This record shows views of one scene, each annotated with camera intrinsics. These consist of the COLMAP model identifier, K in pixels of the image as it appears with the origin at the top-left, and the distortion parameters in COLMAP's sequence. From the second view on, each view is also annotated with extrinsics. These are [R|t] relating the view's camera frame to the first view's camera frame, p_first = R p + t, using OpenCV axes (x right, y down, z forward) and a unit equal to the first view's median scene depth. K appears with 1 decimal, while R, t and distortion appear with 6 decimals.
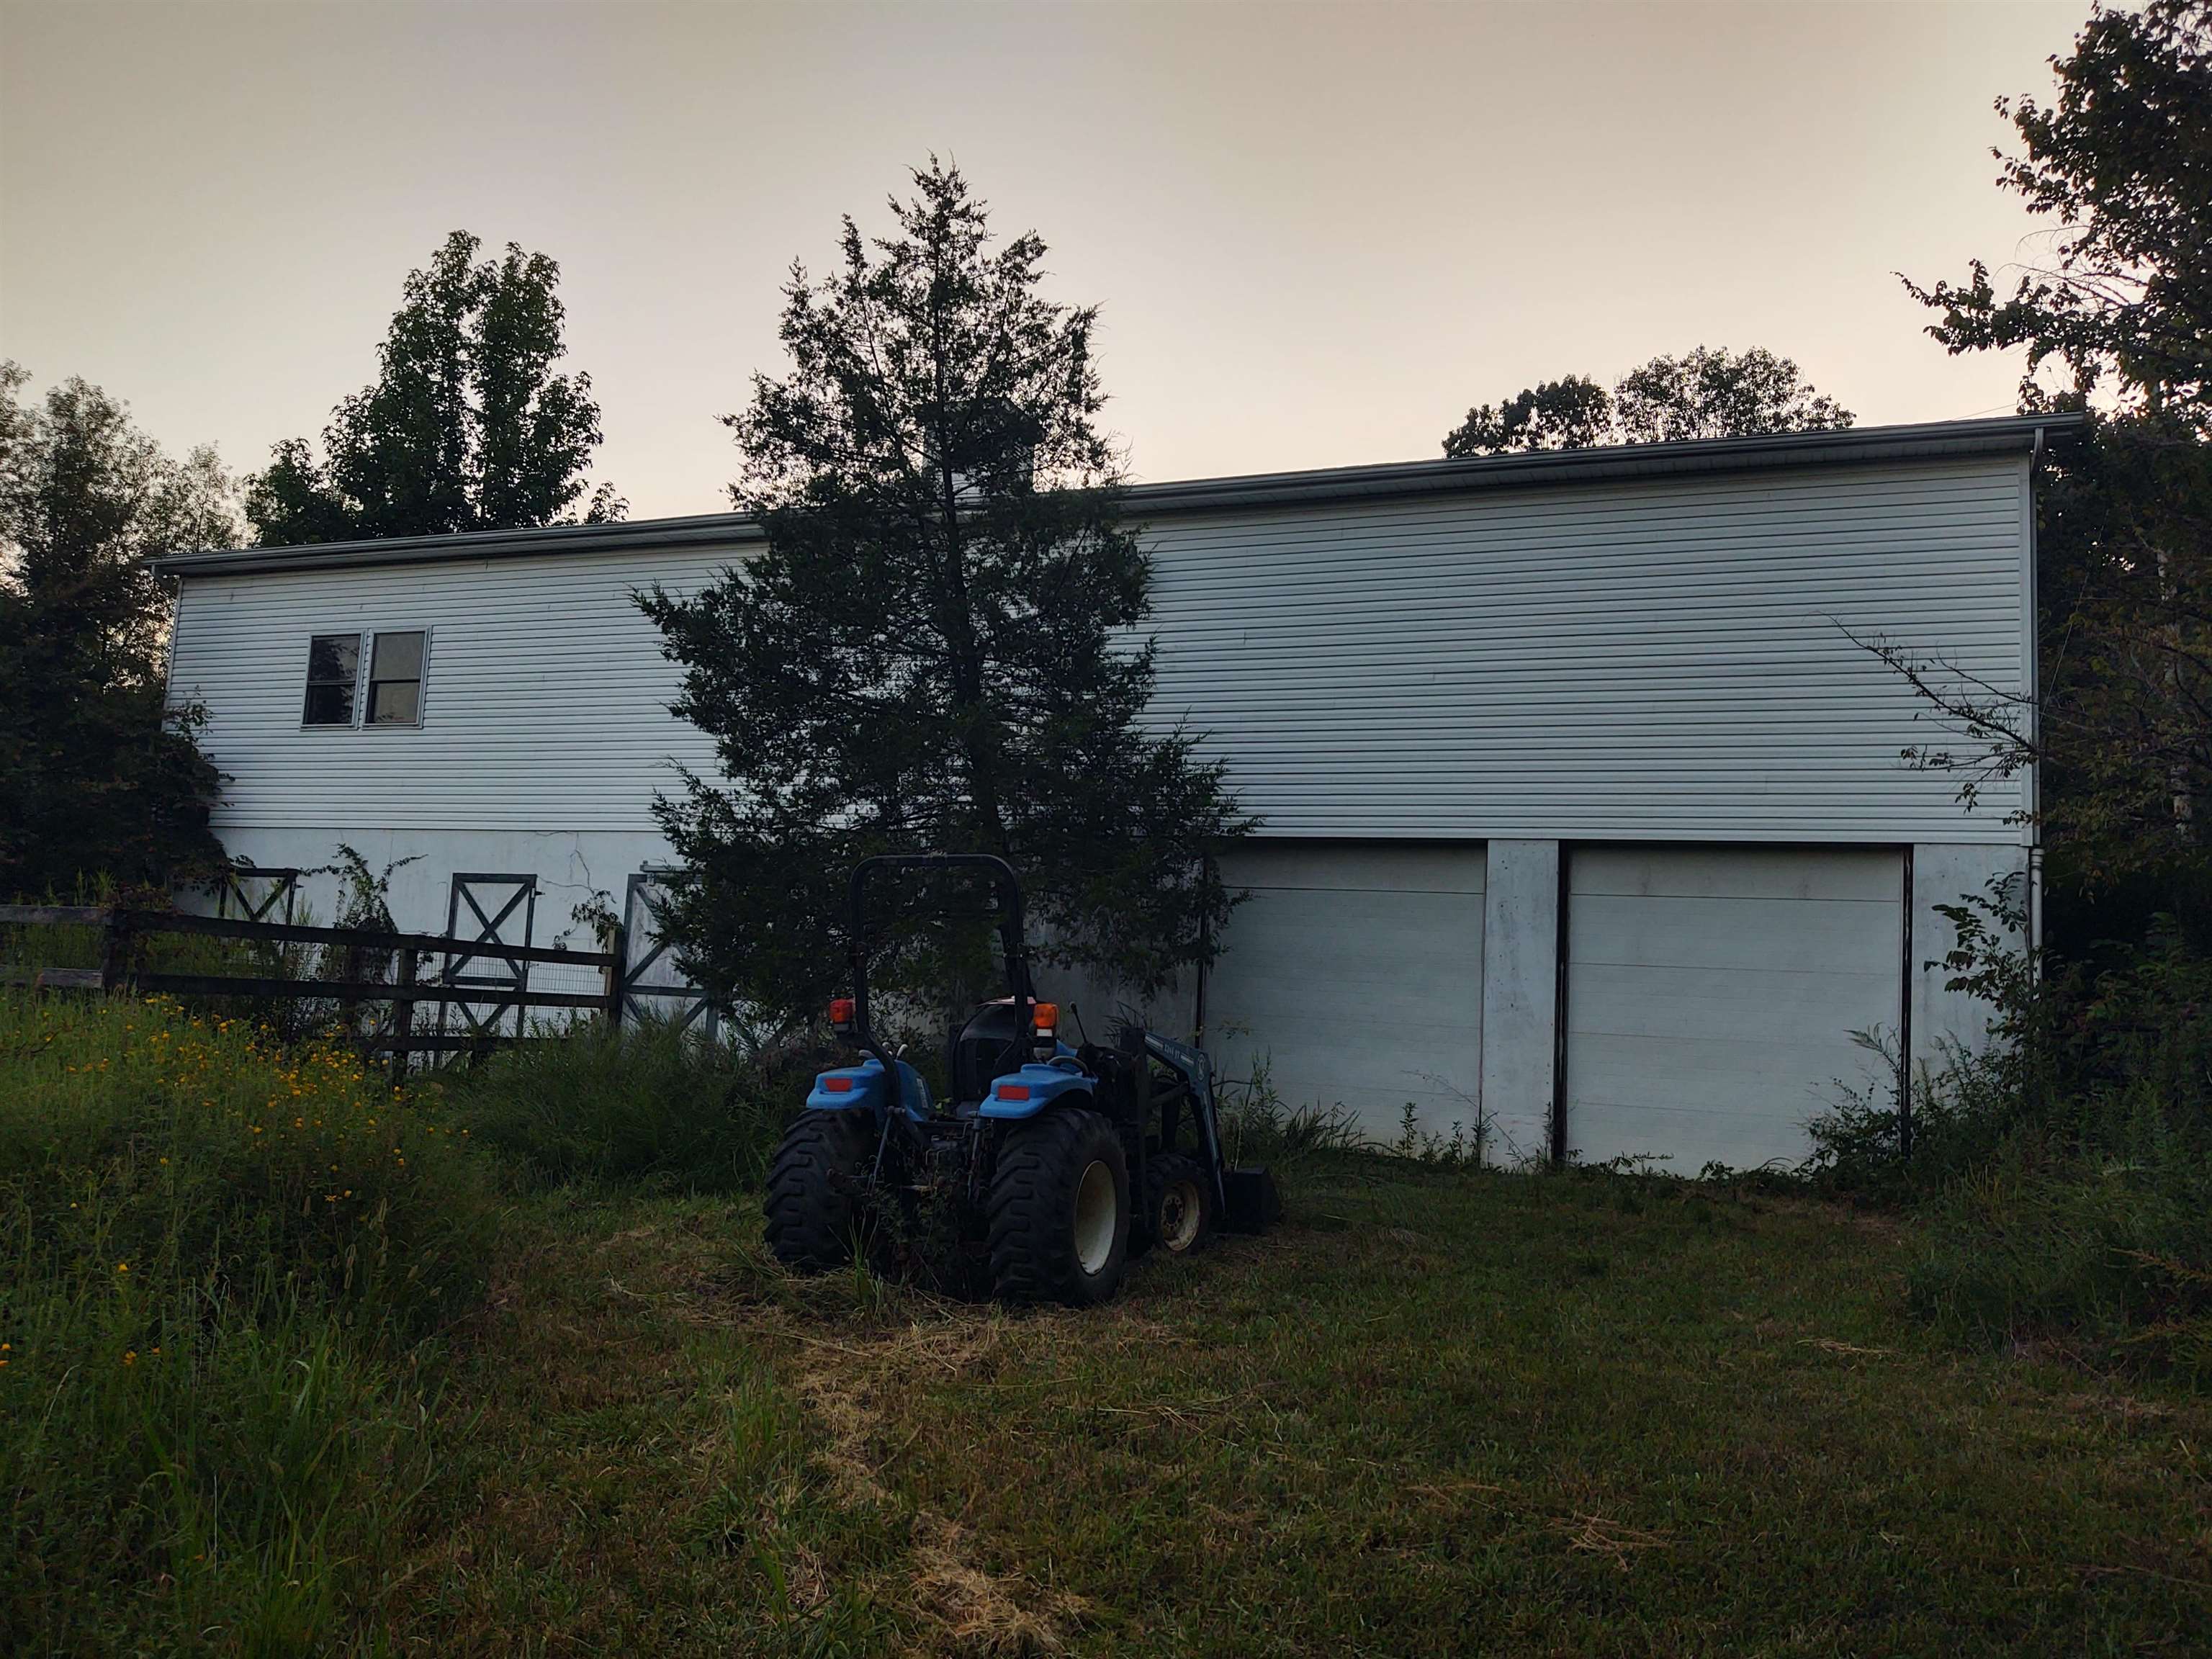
lens RADIAL K [[1688.6, 0, 1110.9], [0, 1688.6, 823.4], [0, 0, 1]] dist [-0.000563, -0.010258]
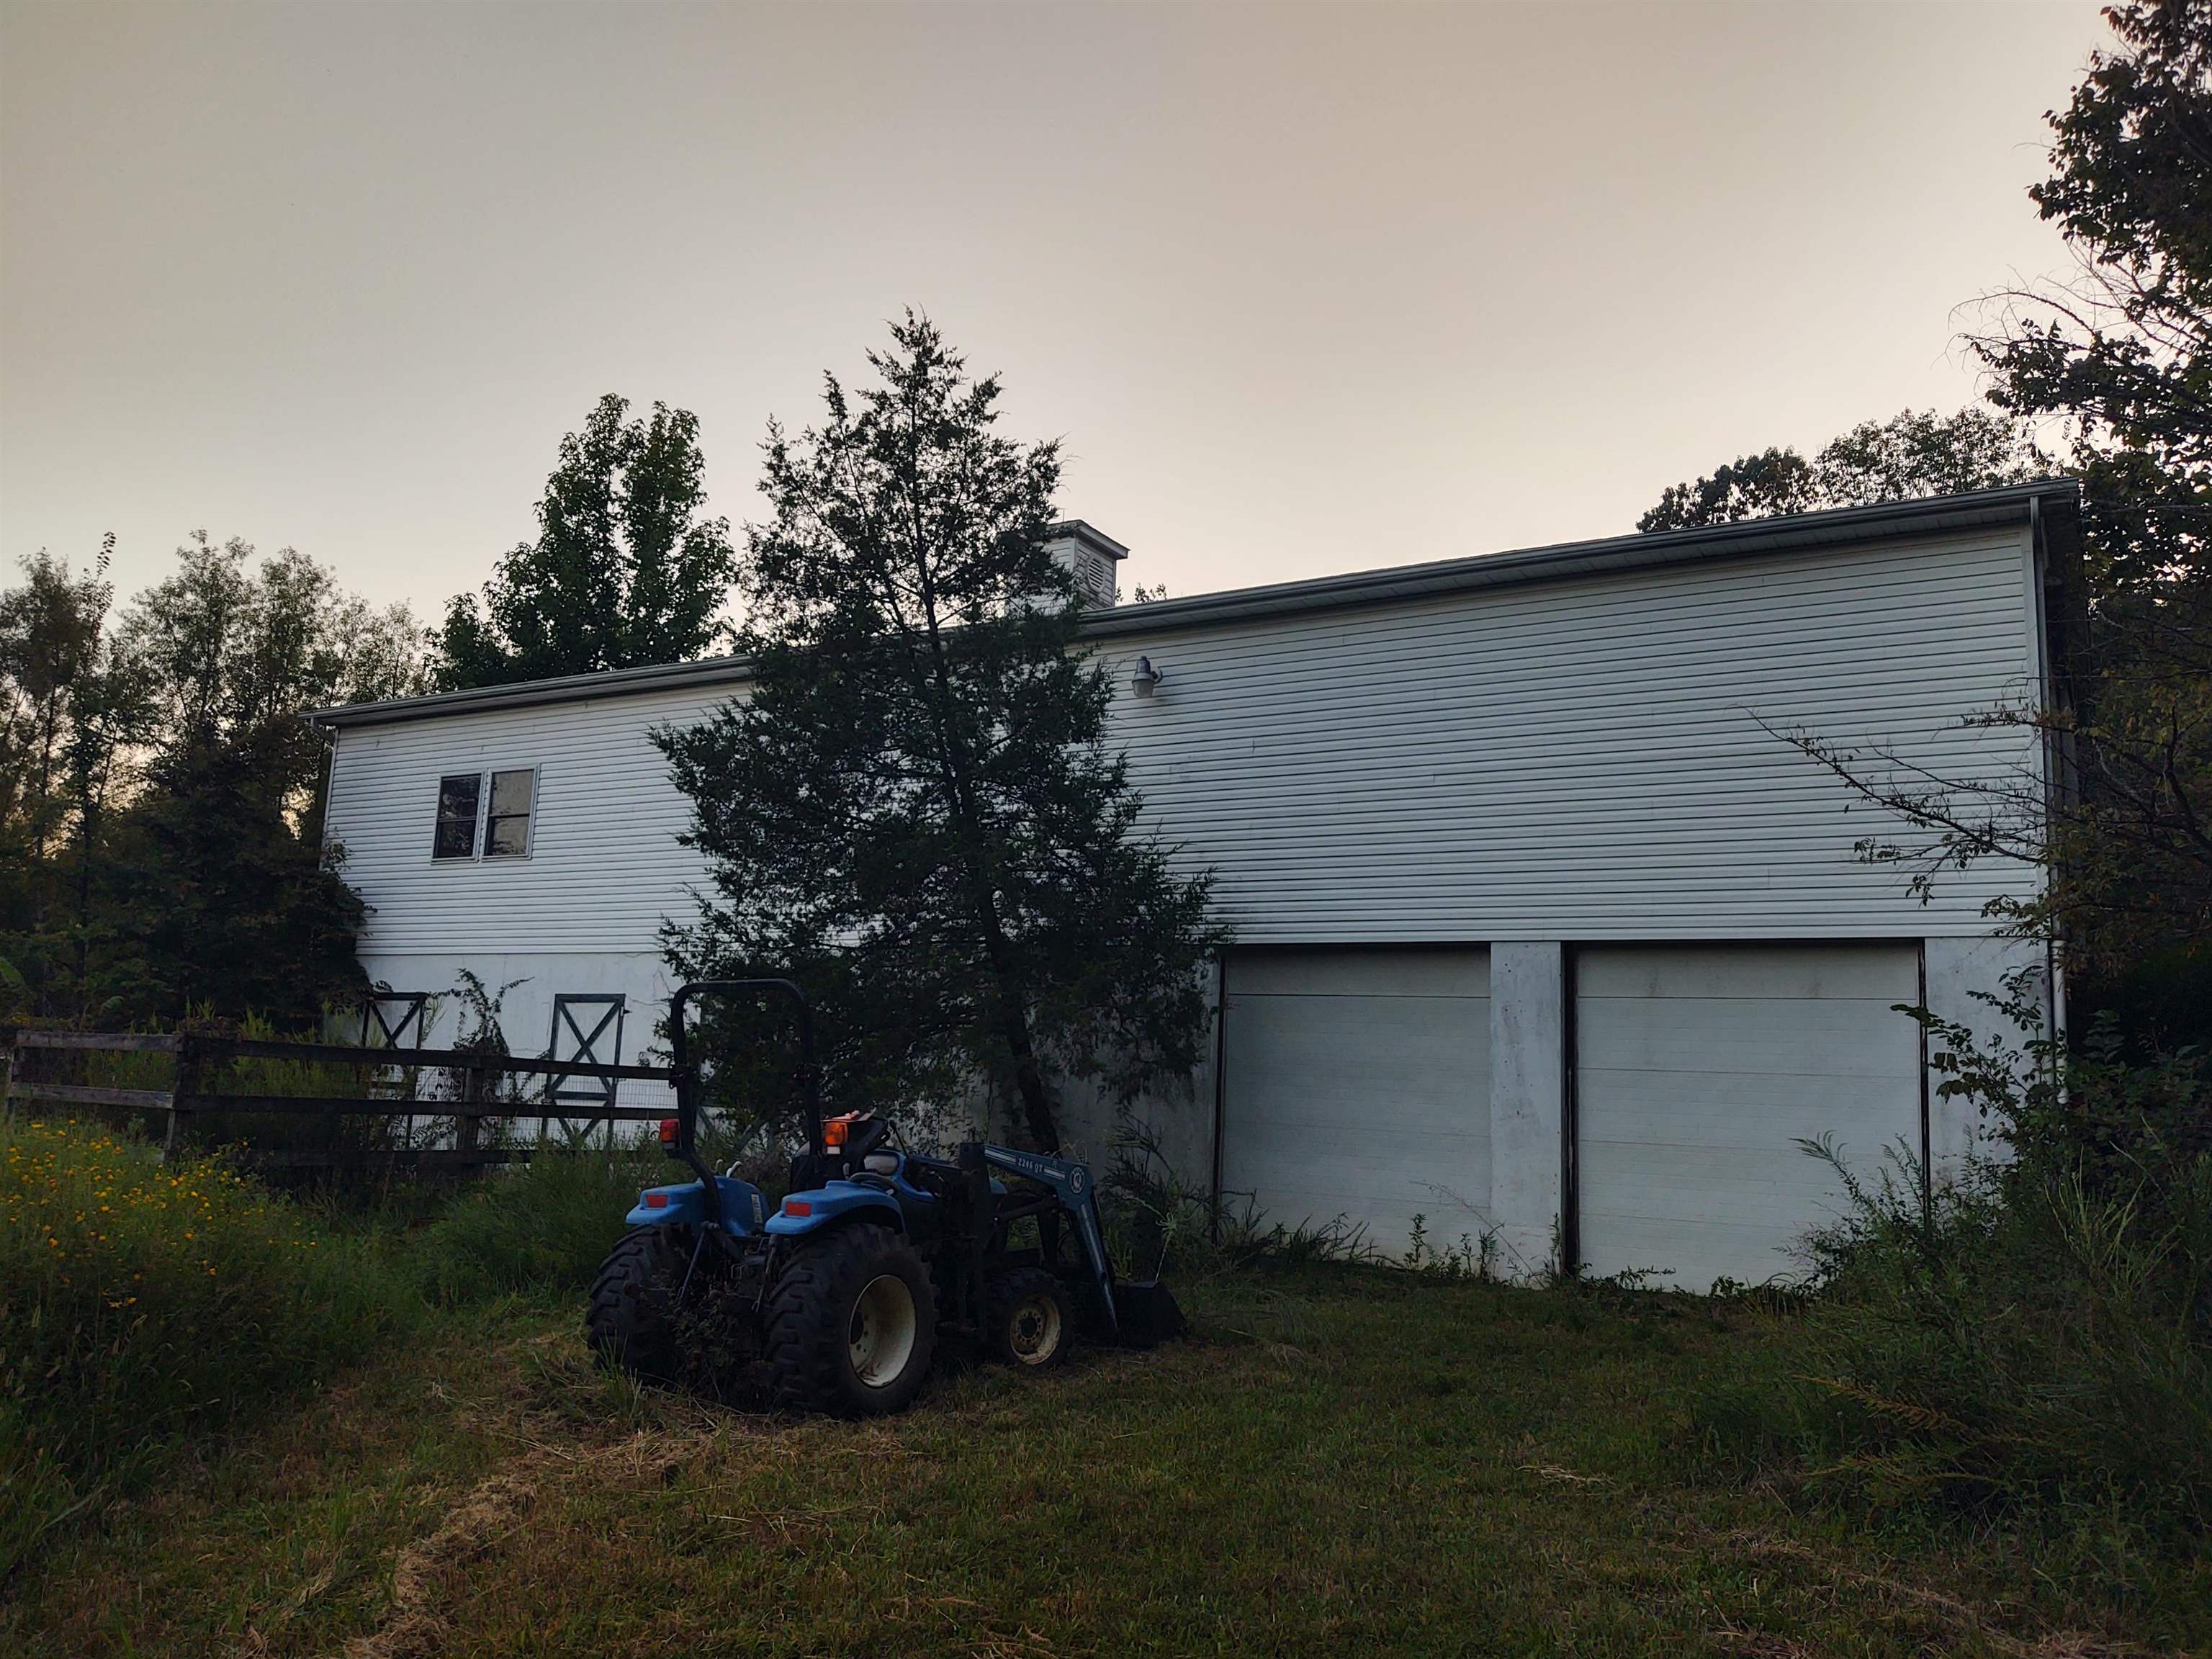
lens RADIAL K [[1688.6, 0, 1085.1], [0, 1688.6, 822.0], [0, 0, 1]] dist [-0.000563, -0.010258]
pose [[0.987773, -0.034675, -0.151997, 0.145993], [0.025337, 0.997695, -0.062948, -0.004591], [0.153830, 0.058327, 0.986374, -0.008972]]
